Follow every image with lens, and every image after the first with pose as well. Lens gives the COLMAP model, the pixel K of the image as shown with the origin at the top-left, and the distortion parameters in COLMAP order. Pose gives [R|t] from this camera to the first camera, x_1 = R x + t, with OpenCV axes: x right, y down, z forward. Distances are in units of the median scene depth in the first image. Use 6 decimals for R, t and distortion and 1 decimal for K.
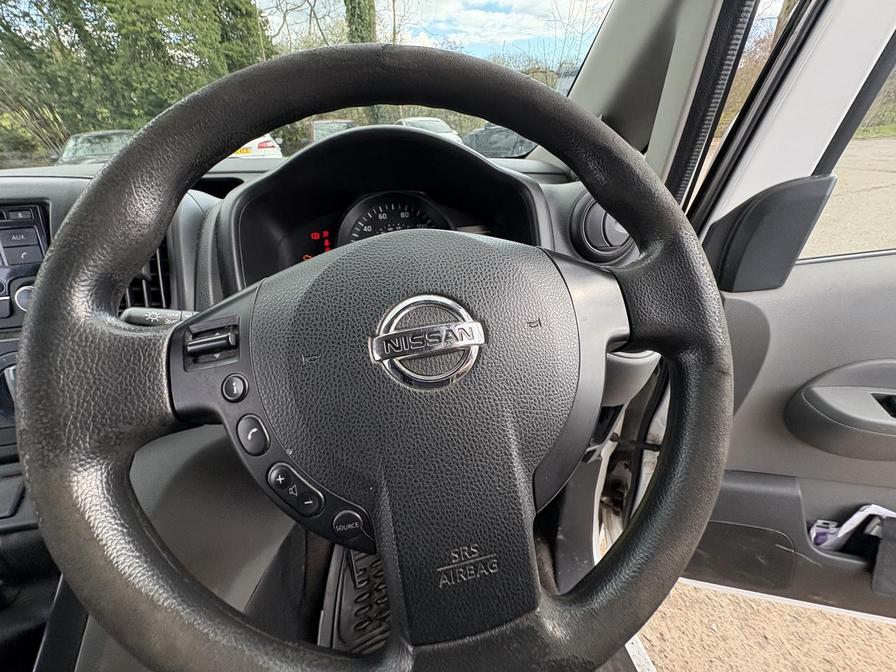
lens RADIAL K [[356.8, 0, 445.2], [0, 356.8, 334.6], [0, 0, 1]] dist [-0.000062, 0.000428]
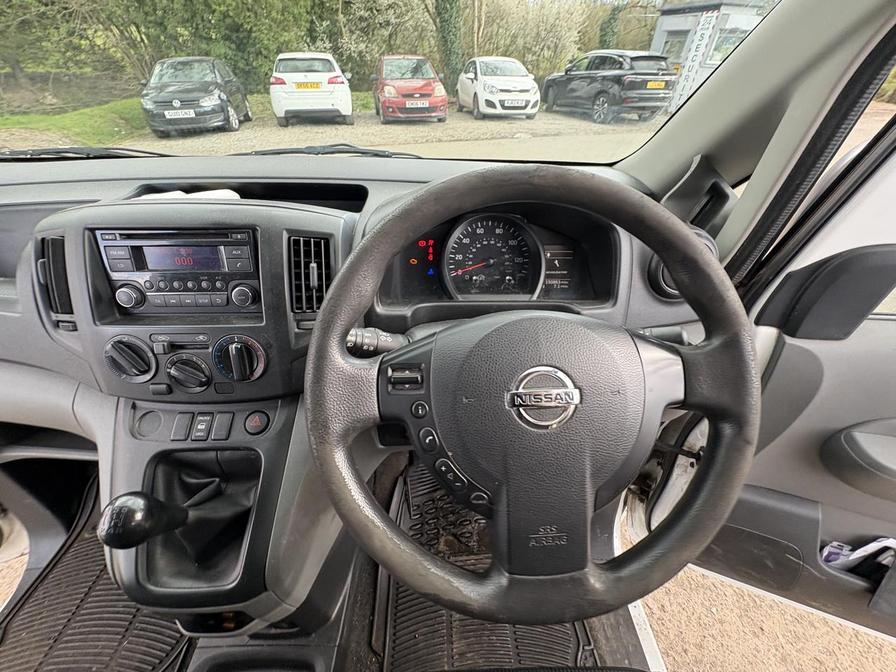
lens RADIAL K [[358.3, 0, 448.5], [0, 358.3, 334.0], [0, 0, 1]] dist [-0.002347, 0.000591]
pose [[0.986136, 0.131180, -0.101629, -0.051215], [-0.117741, 0.984691, 0.128536, -0.062816], [0.116935, -0.114788, 0.986484, -0.083506]]
